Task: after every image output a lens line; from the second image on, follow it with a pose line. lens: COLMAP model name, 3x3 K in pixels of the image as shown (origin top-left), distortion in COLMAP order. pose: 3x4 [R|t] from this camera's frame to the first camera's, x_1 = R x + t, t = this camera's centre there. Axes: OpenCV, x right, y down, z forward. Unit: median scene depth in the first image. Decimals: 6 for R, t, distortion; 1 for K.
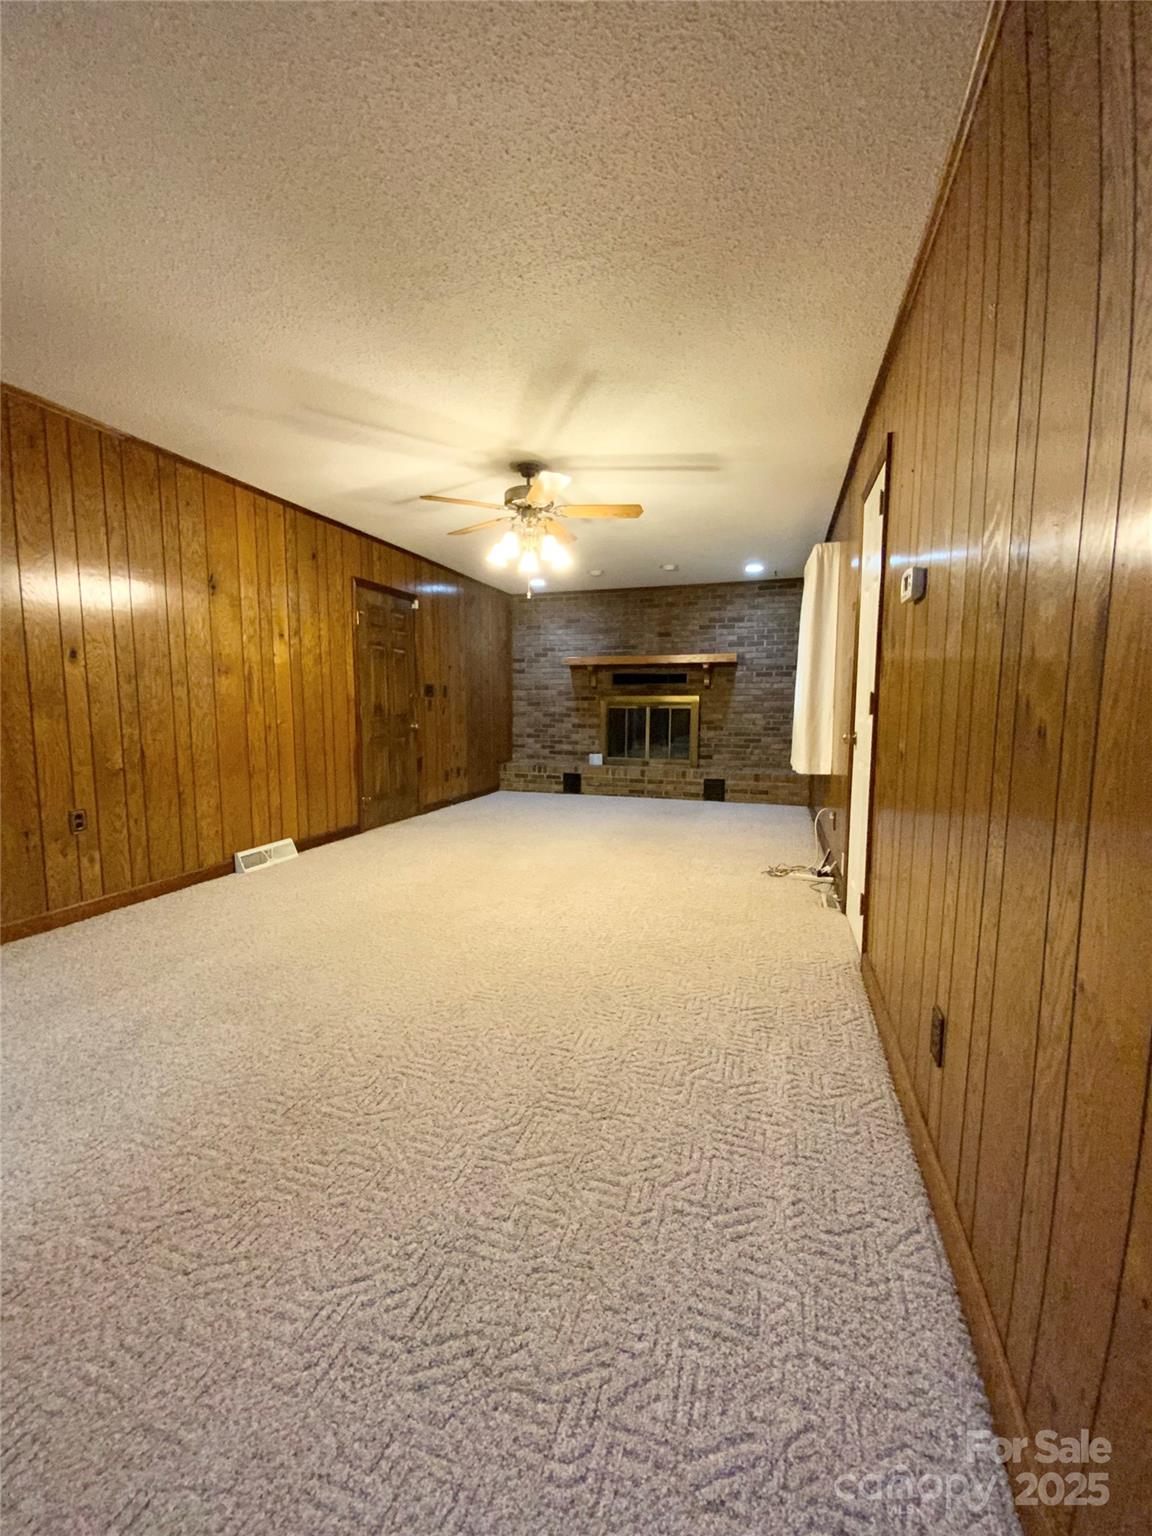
lens RADIAL K [[620.2, 0, 575.9], [0, 620.2, 764.8], [0, 0, 1]] dist [0.019524, -0.016015]
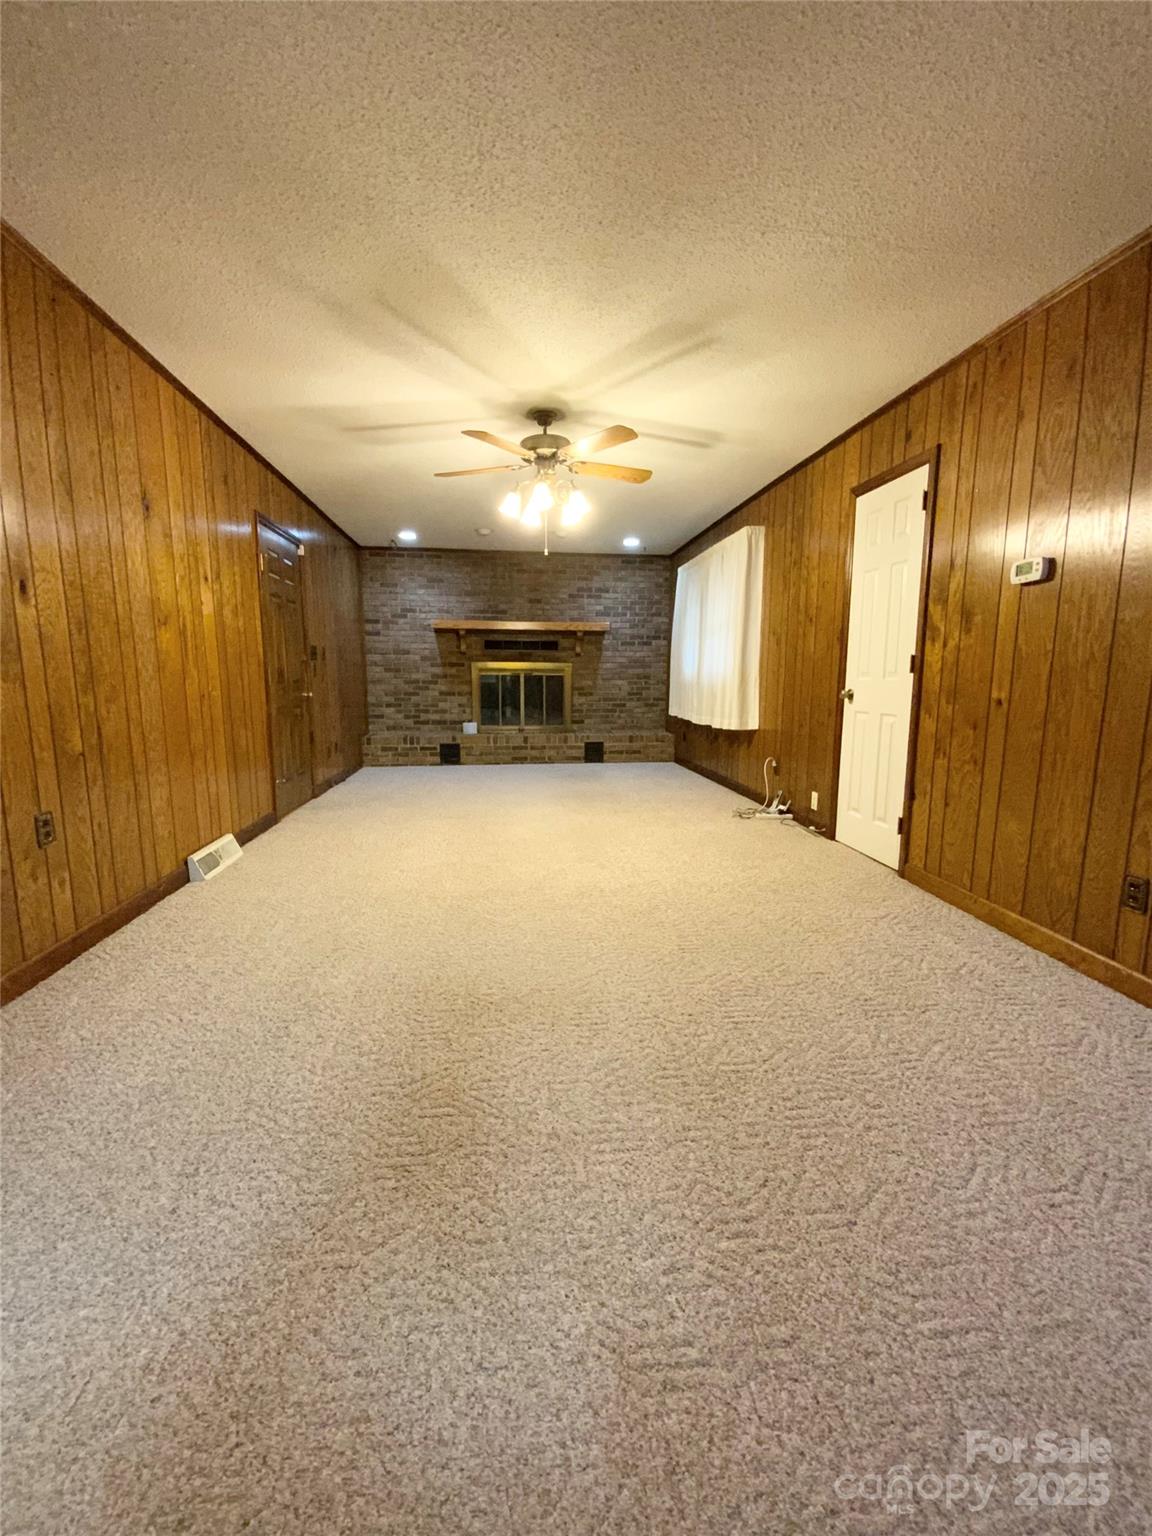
lens RADIAL K [[620.2, 0, 575.9], [0, 620.2, 764.8], [0, 0, 1]] dist [0.019524, -0.016015]
pose [[0.907756, -0.060847, 0.415062, -0.241576], [0.041538, 0.997600, 0.055401, 0.001756], [-0.417437, -0.033050, 0.908105, 0.051963]]
